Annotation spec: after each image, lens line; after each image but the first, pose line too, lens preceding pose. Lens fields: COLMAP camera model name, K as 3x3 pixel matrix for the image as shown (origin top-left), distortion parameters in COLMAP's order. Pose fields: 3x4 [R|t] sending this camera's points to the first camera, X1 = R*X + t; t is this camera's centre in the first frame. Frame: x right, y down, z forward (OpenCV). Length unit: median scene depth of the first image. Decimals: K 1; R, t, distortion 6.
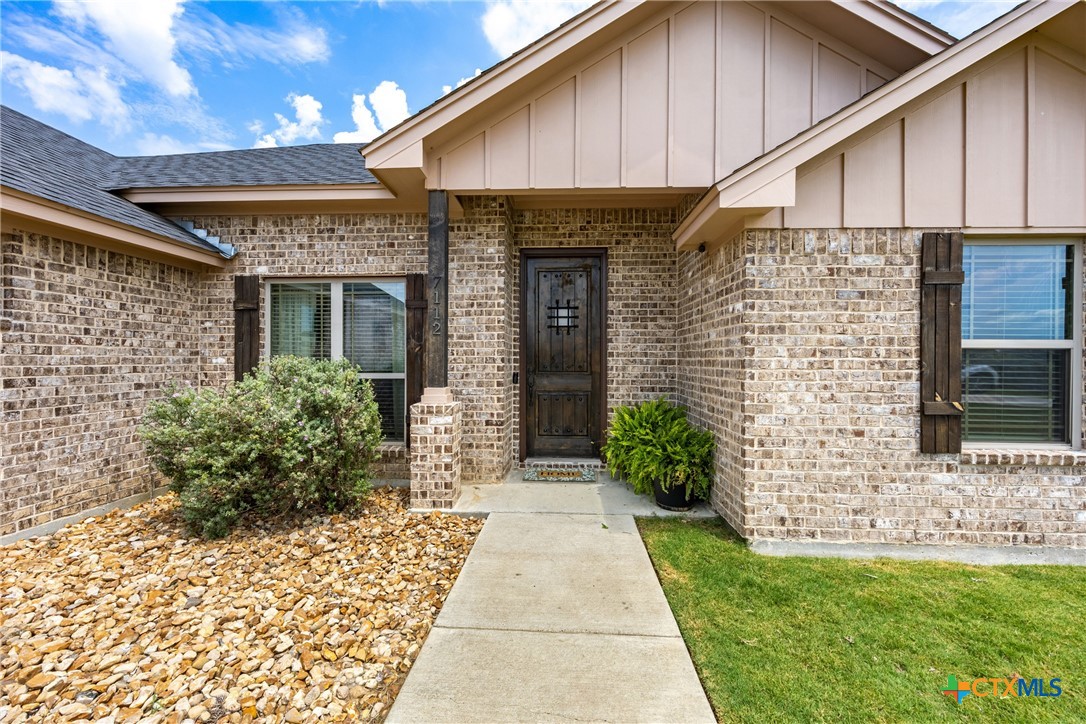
lens RADIAL K [[441.9, 0, 543.0], [0, 441.9, 362.0], [0, 0, 1]] dist [-0.002613, -0.000237]
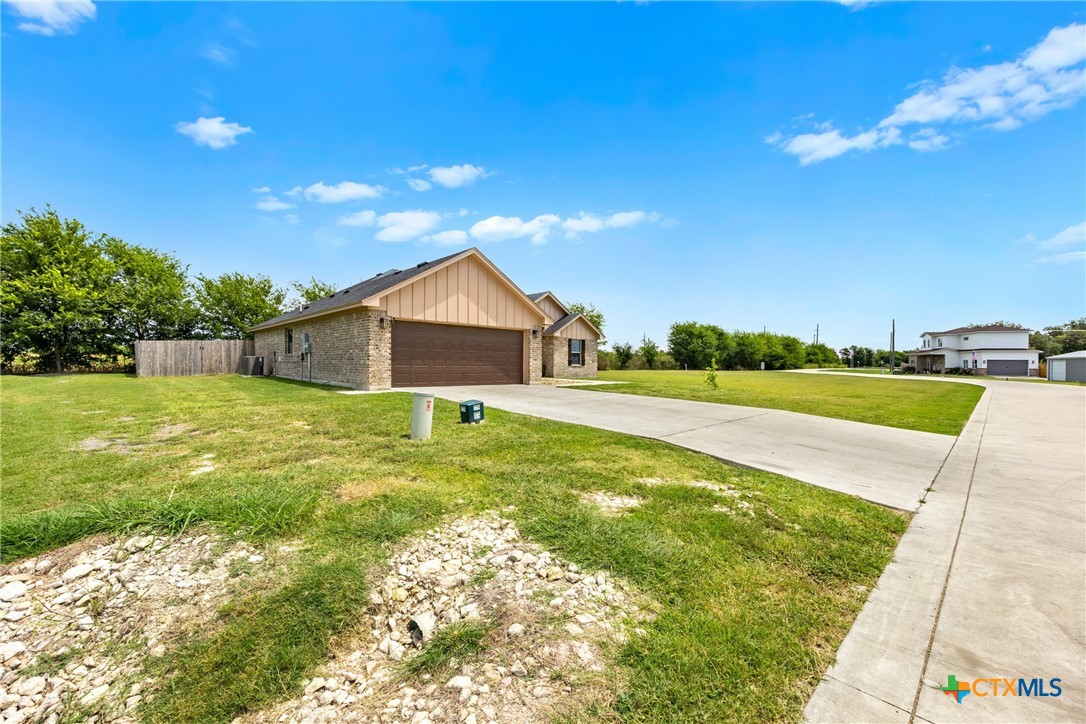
lens RADIAL K [[441.9, 0, 543.0], [0, 441.9, 362.0], [0, 0, 1]] dist [-0.002613, -0.000237]
pose [[0.689356, 0.001072, 0.724422, -5.371339], [-0.005504, 0.999978, 0.003757, 0.114309], [-0.724402, -0.006577, 0.689346, -4.283967]]
